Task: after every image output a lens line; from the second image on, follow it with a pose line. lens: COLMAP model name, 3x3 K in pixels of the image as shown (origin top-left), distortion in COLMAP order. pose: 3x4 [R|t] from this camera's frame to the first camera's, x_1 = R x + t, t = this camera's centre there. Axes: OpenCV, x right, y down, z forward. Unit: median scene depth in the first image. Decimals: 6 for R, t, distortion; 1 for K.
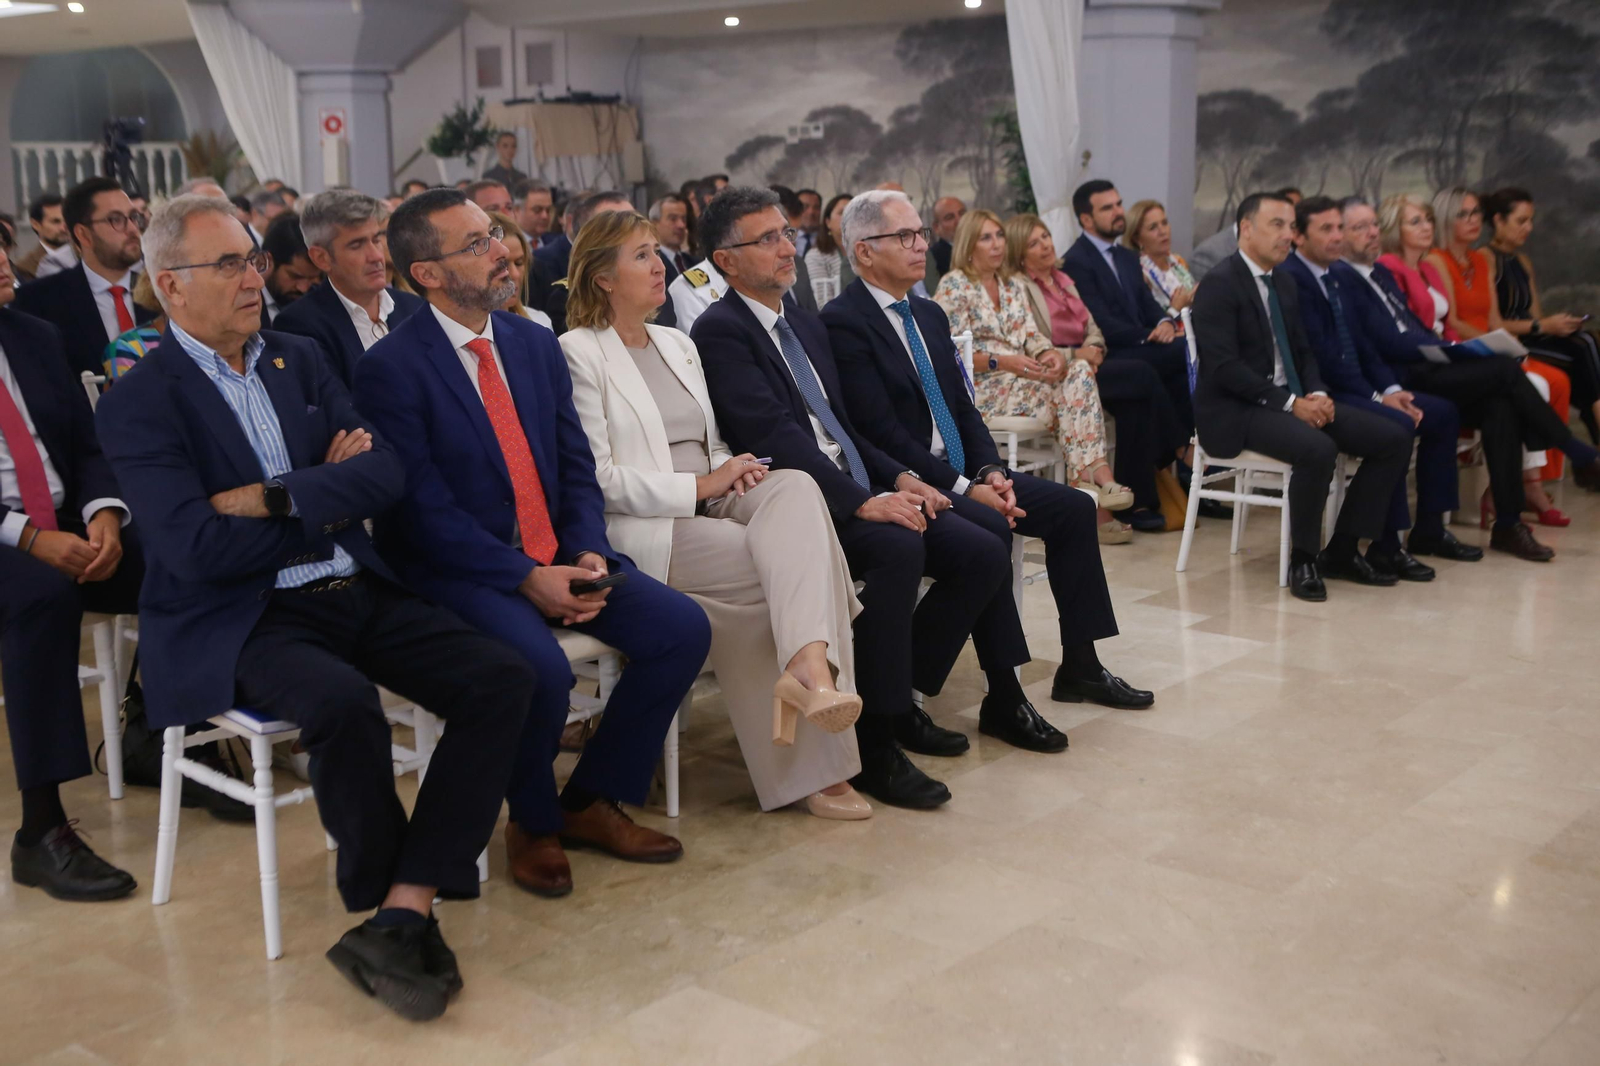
lens RADIAL K [[1930.4, 0, 798.6], [0, 1930.4, 526.1], [0, 0, 1]] dist [-0.045460, 0.000000]
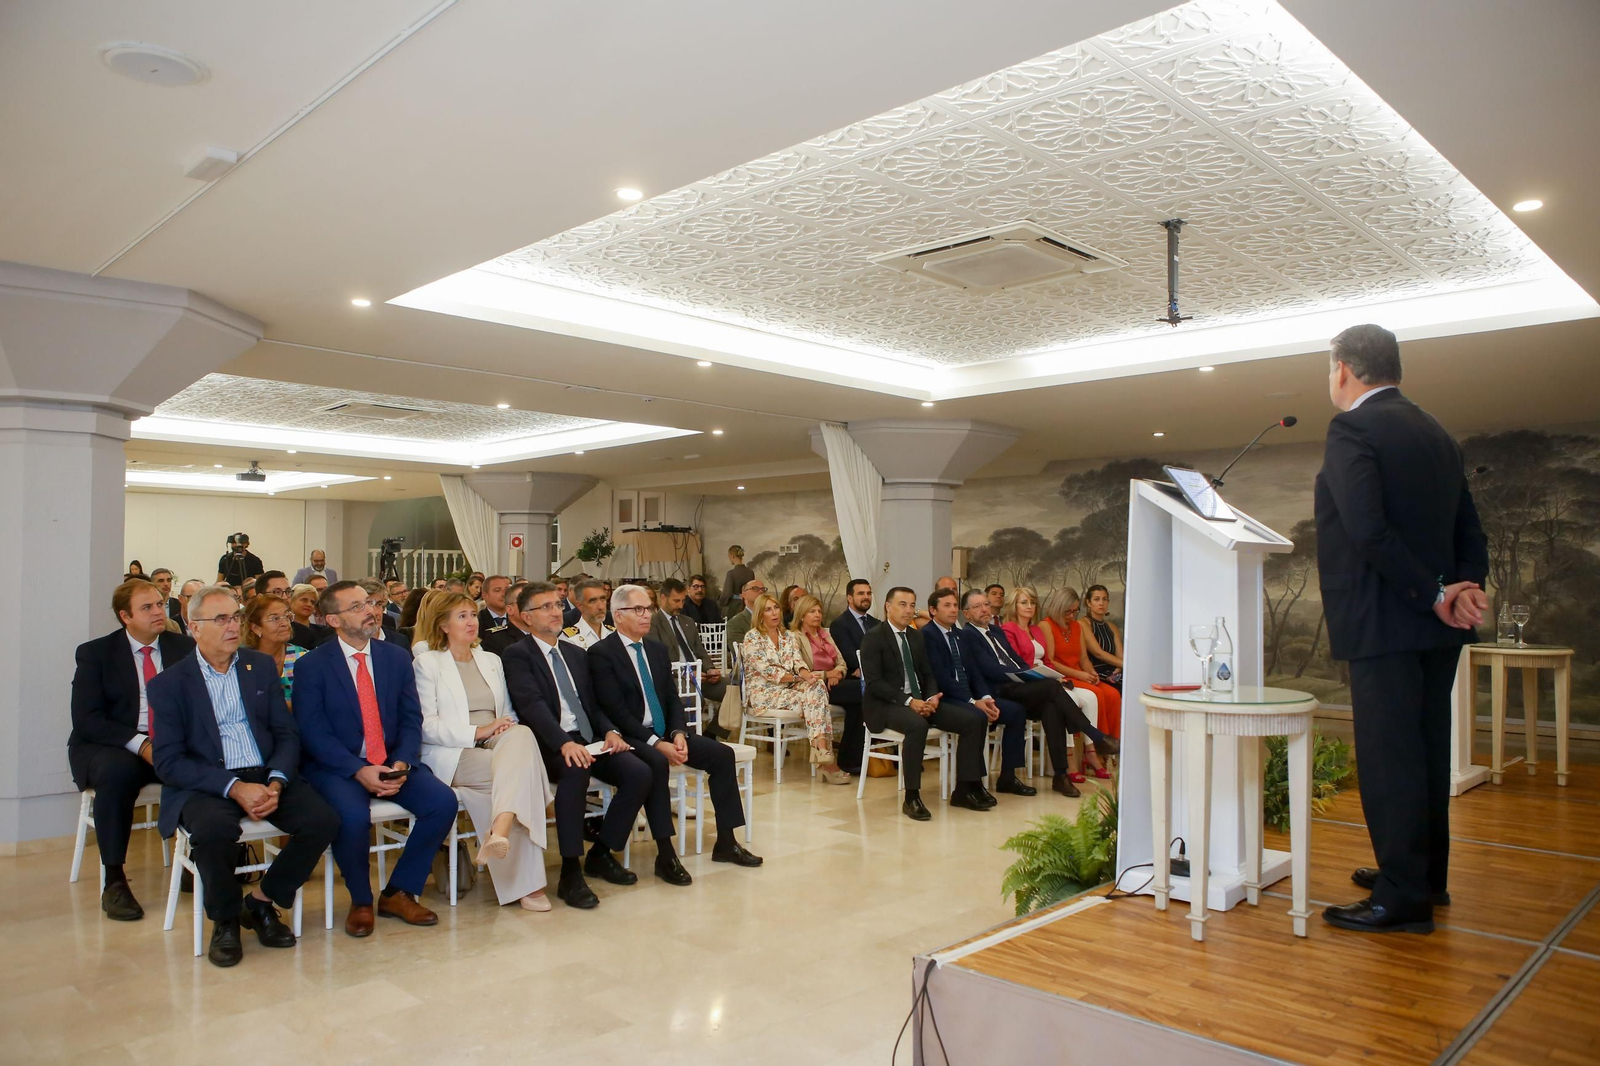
lens RADIAL K [[1173.0, 0, 782.6], [0, 1173.0, 486.8], [0, 0, 1]] dist [-0.105163, 0.005828]
pose [[0.997563, 0.006043, -0.069515, 0.181426], [-0.023248, 0.968108, -0.249452, 0.013163], [0.065790, 0.250460, 0.965889, -0.096635]]
